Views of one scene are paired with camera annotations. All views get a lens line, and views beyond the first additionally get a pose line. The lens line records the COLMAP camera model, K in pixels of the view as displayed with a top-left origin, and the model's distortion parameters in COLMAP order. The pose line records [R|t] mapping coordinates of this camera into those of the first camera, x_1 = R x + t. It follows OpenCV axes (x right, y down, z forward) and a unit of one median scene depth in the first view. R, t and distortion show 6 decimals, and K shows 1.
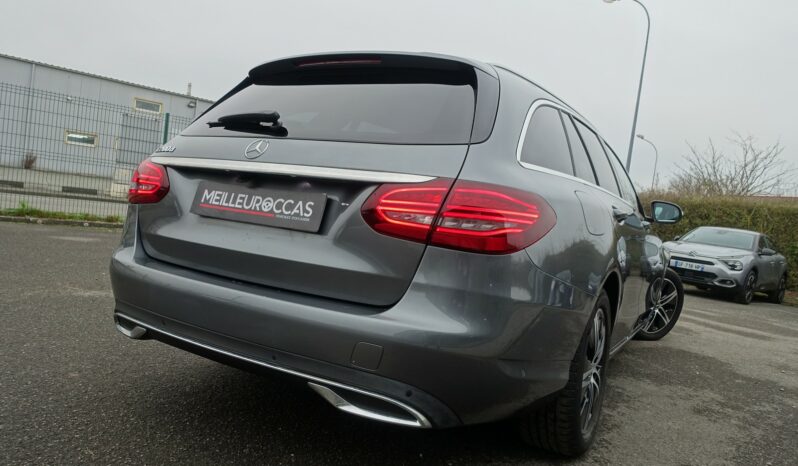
lens RADIAL K [[548.2, 0, 399.0], [0, 548.2, 233.0], [0, 0, 1]] dist [-0.004745, 0.000628]
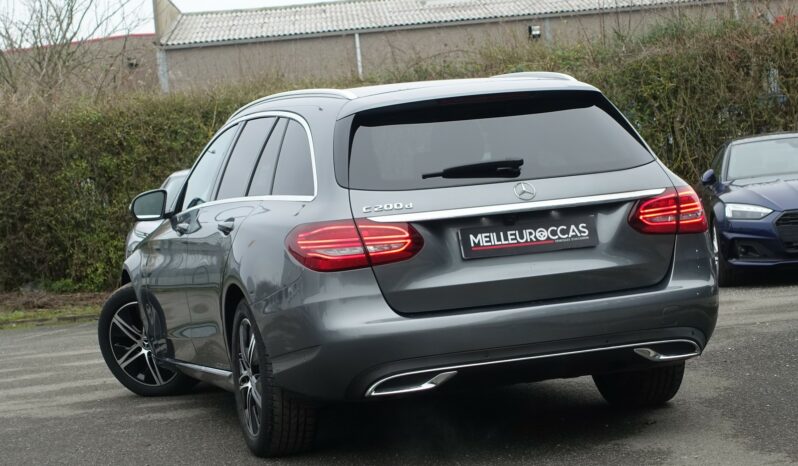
lens RADIAL K [[1981.5, 0, 399.0], [0, 1981.5, 233.0], [0, 0, 1]] dist [-0.014492, -0.575632]
pose [[0.668108, -0.196393, 0.717678, -3.594204], [0.192873, 0.977280, 0.087882, -0.500379], [-0.718632, 0.079706, 0.690808, -1.806652]]
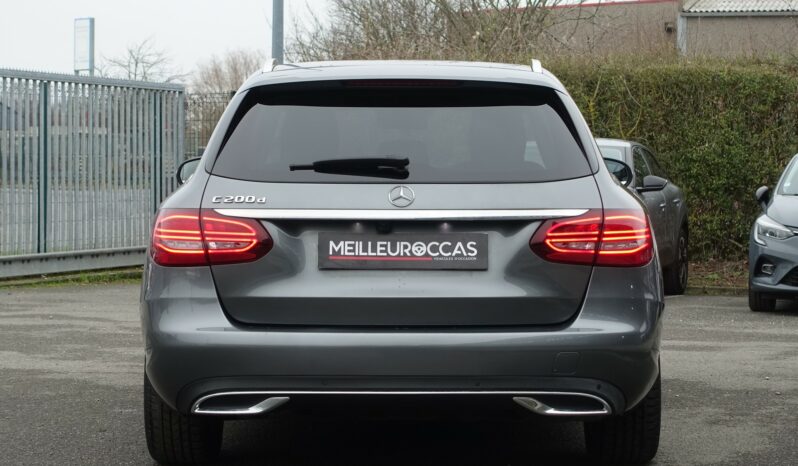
lens RADIAL K [[1981.5, 0, 399.0], [0, 1981.5, 233.0], [0, 0, 1]] dist [-0.014492, -0.575632]
pose [[0.865767, -0.128500, 0.483669, -2.061399], [0.113926, 0.991703, 0.059546, -0.306466], [-0.487307, 0.003550, 0.873223, -2.226501]]
